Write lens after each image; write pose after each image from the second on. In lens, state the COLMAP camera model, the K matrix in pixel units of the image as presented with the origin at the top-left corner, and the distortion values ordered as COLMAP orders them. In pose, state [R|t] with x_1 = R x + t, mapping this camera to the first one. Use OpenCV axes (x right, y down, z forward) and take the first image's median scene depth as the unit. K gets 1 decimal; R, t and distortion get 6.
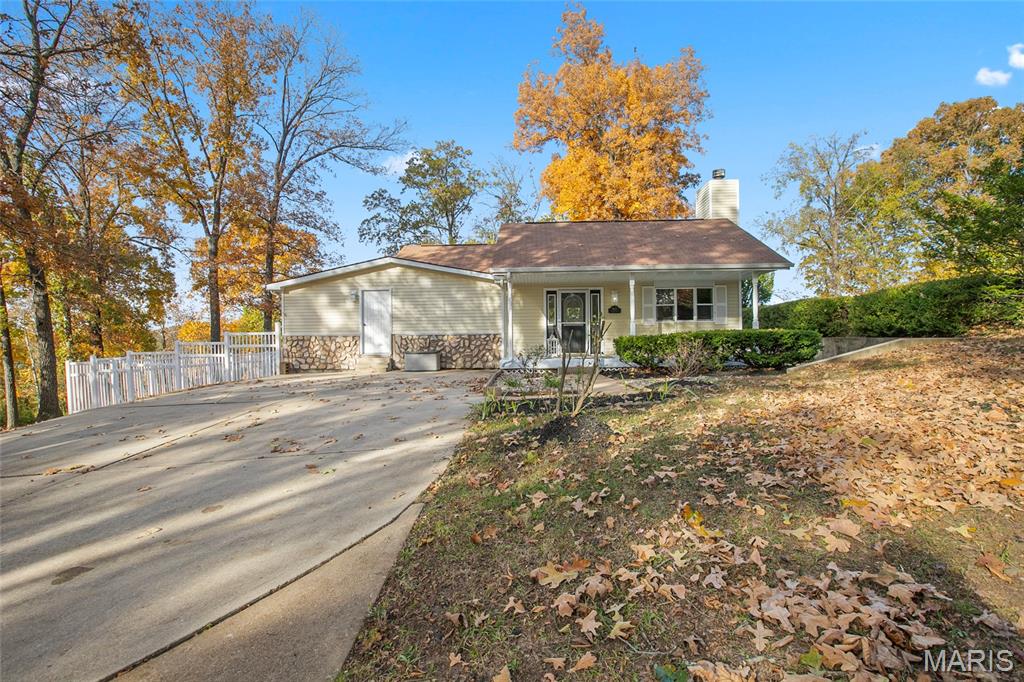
lens RADIAL K [[520.9, 0, 512.0], [0, 520.9, 341.0], [0, 0, 1]] dist [-0.003153, -0.000169]
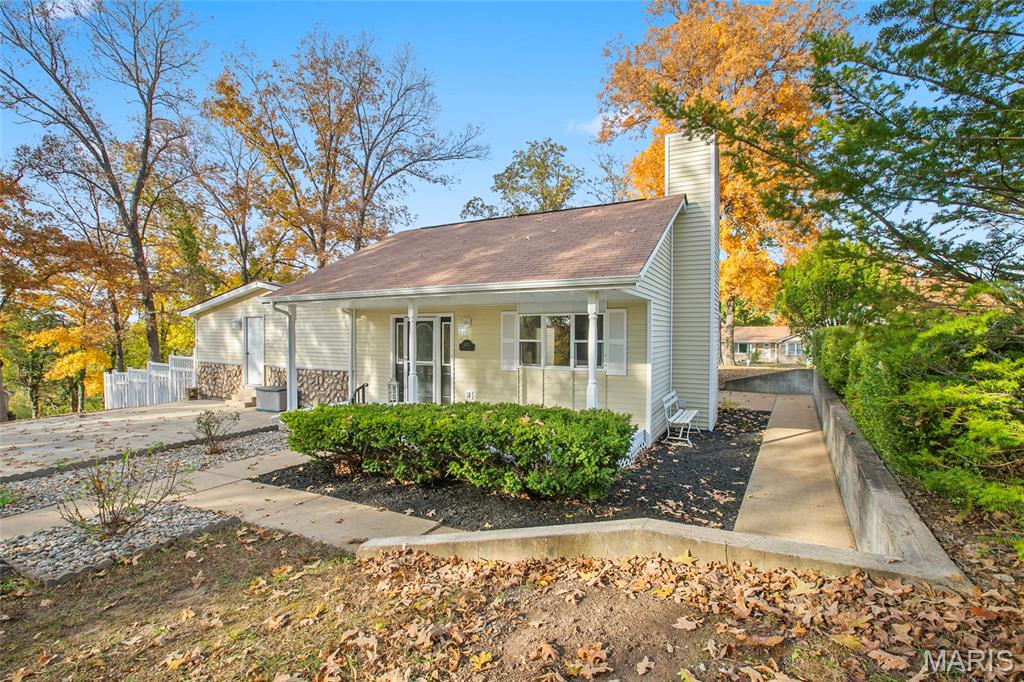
lens RADIAL K [[473.4, 0, 512.0], [0, 473.4, 341.0], [0, 0, 1]] dist [-0.000225, 0.000037]
pose [[0.907075, 0.021957, -0.420396, 0.261922], [-0.012948, 0.999622, 0.024271, -0.041654], [0.420770, -0.016573, 0.907016, 0.226424]]
